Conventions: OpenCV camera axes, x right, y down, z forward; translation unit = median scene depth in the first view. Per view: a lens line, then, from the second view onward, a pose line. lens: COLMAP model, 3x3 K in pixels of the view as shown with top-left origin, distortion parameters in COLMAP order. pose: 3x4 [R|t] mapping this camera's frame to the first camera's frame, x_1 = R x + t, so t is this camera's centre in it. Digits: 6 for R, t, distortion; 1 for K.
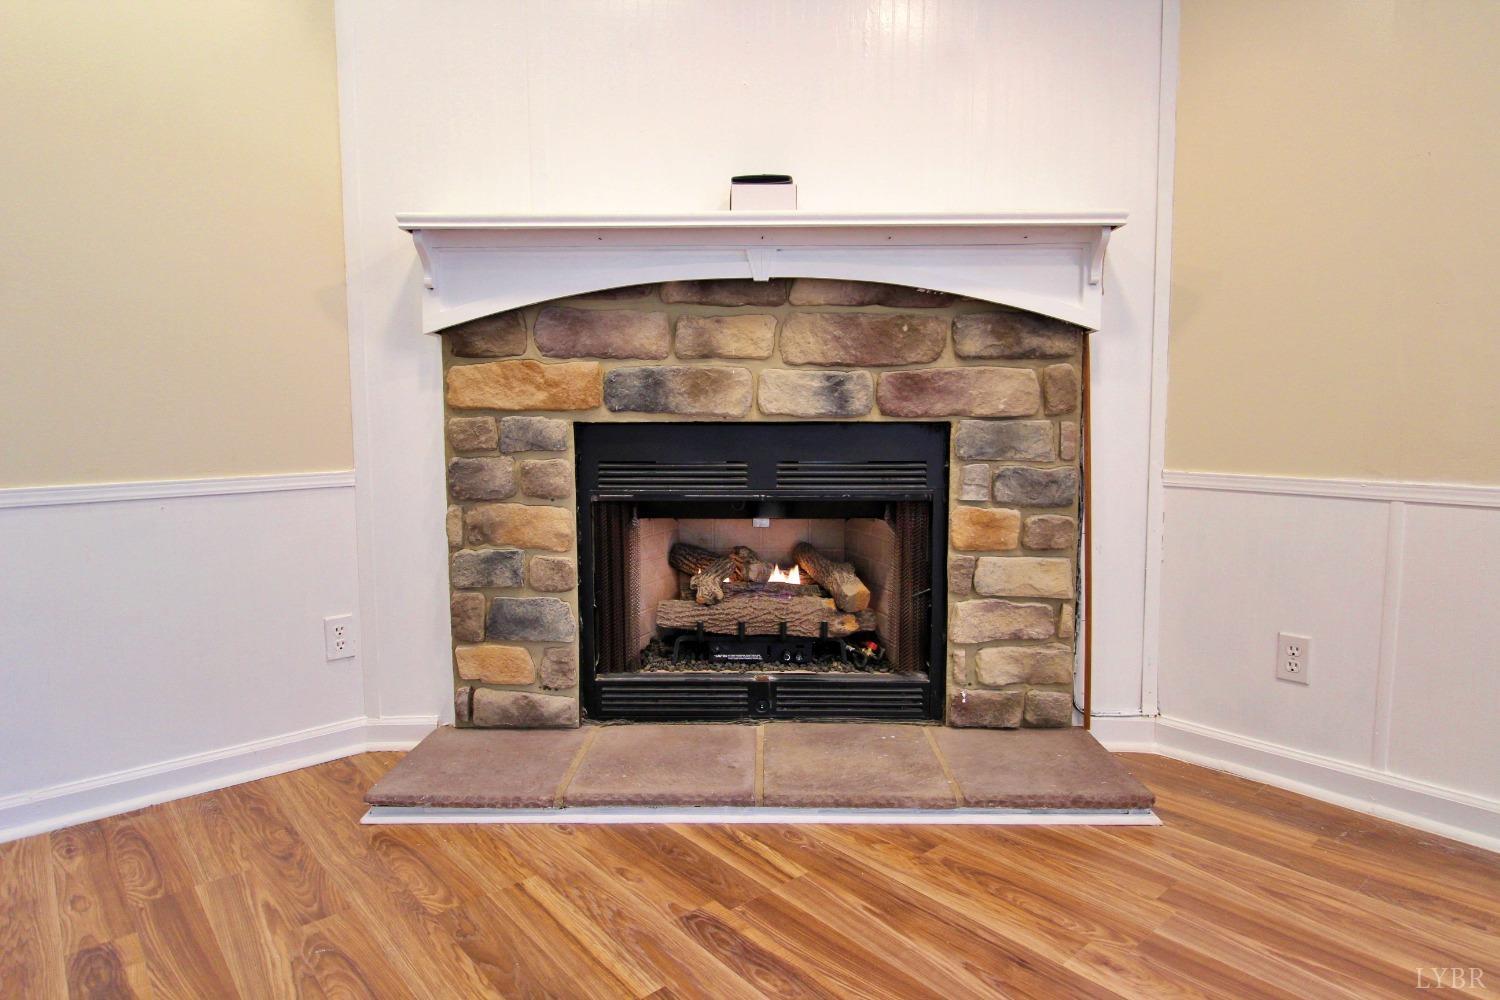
lens RADIAL K [[855.6, 0, 750.3], [0, 855.6, 476.1], [0, 0, 1]] dist [-0.001117, -0.000461]
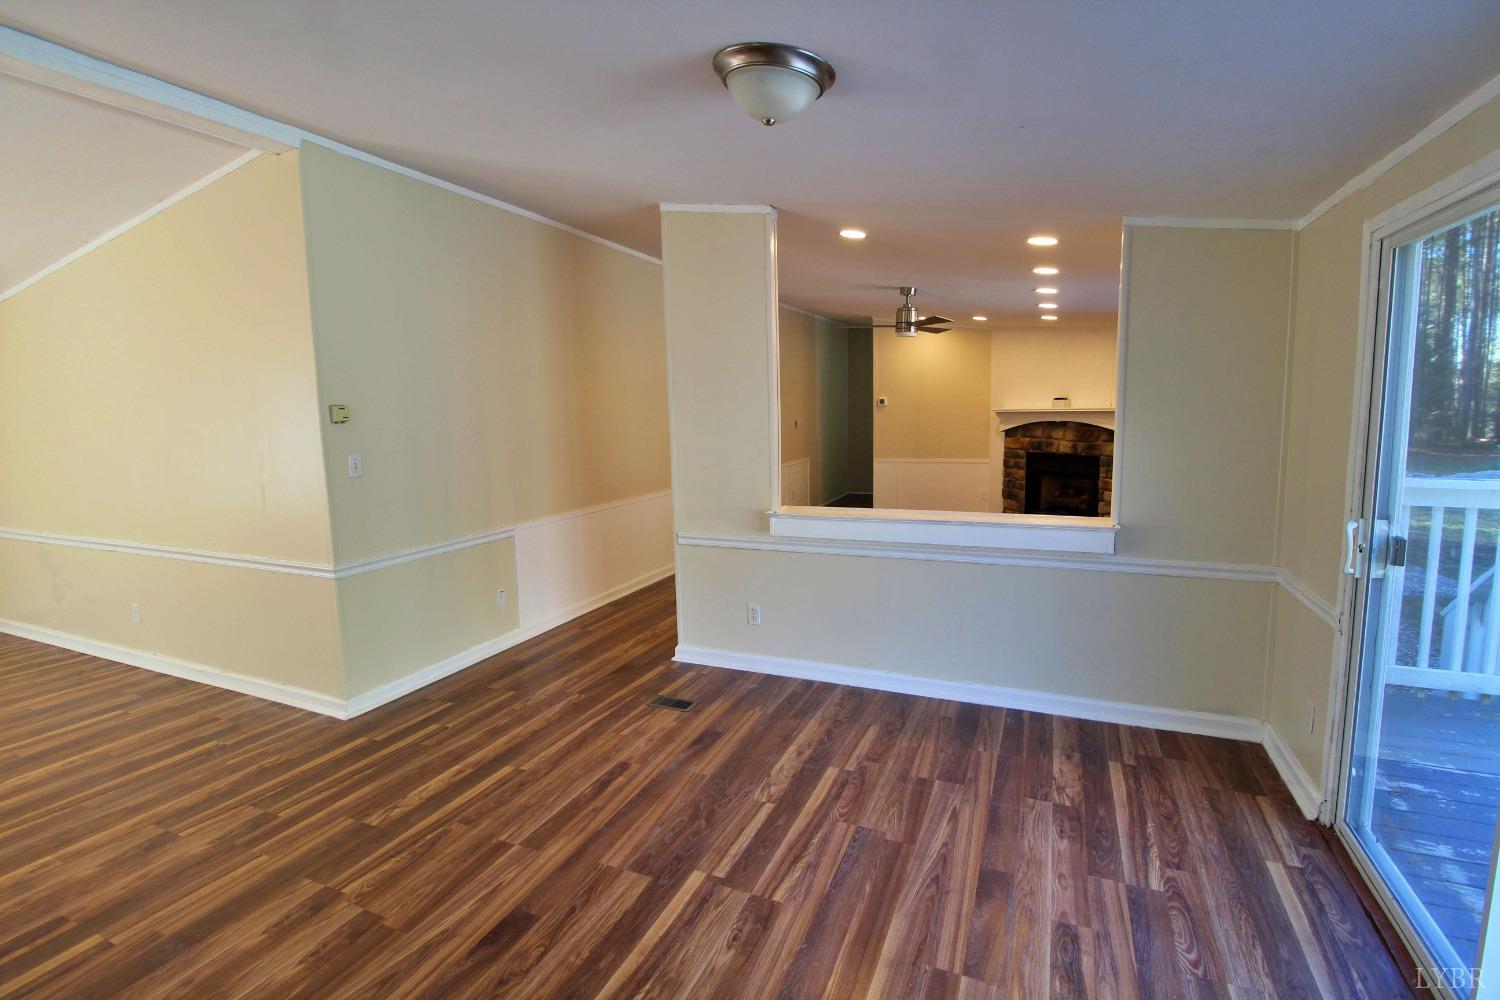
lens RADIAL K [[692.6, 0, 752.2], [0, 692.6, 489.1], [0, 0, 1]] dist [0.000132, -0.013472]
pose [[0.422062, 0.099363, -0.901105, 2.464805], [-0.058037, 0.994898, 0.082522, -0.084026], [0.904708, 0.017468, 0.425675, -1.823258]]
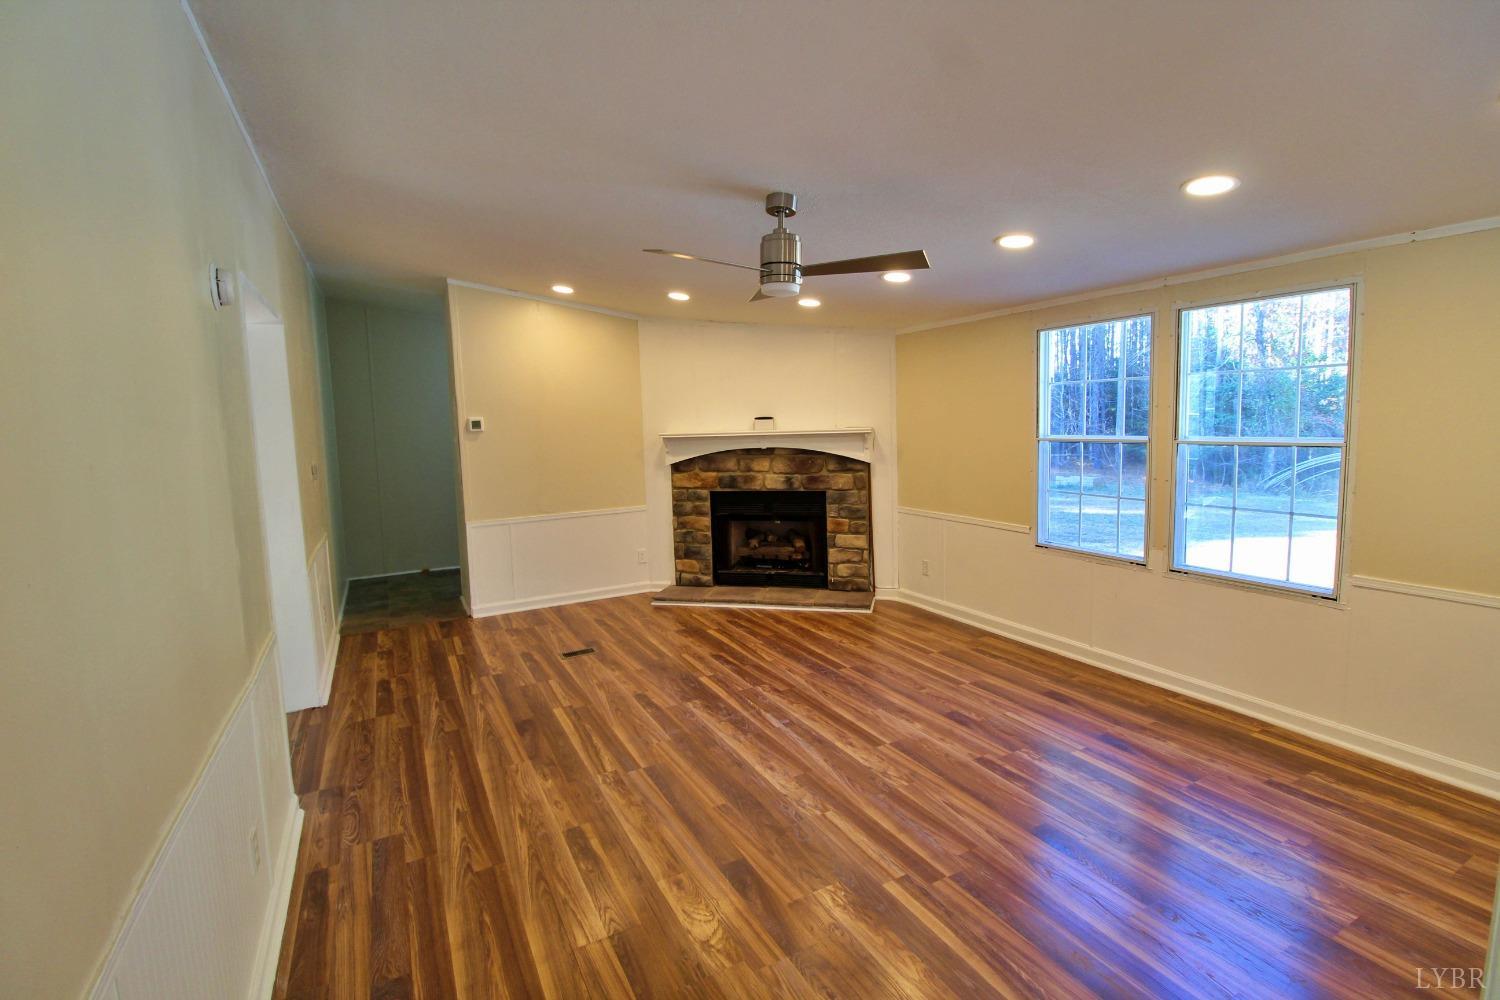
lens RADIAL K [[692.6, 0, 752.2], [0, 692.6, 489.1], [0, 0, 1]] dist [0.000132, -0.013472]
pose [[0.973794, -0.000975, -0.227428, 0.545875], [0.006808, 0.999668, 0.024865, -0.135048], [0.227328, -0.025762, 0.973477, -1.512617]]
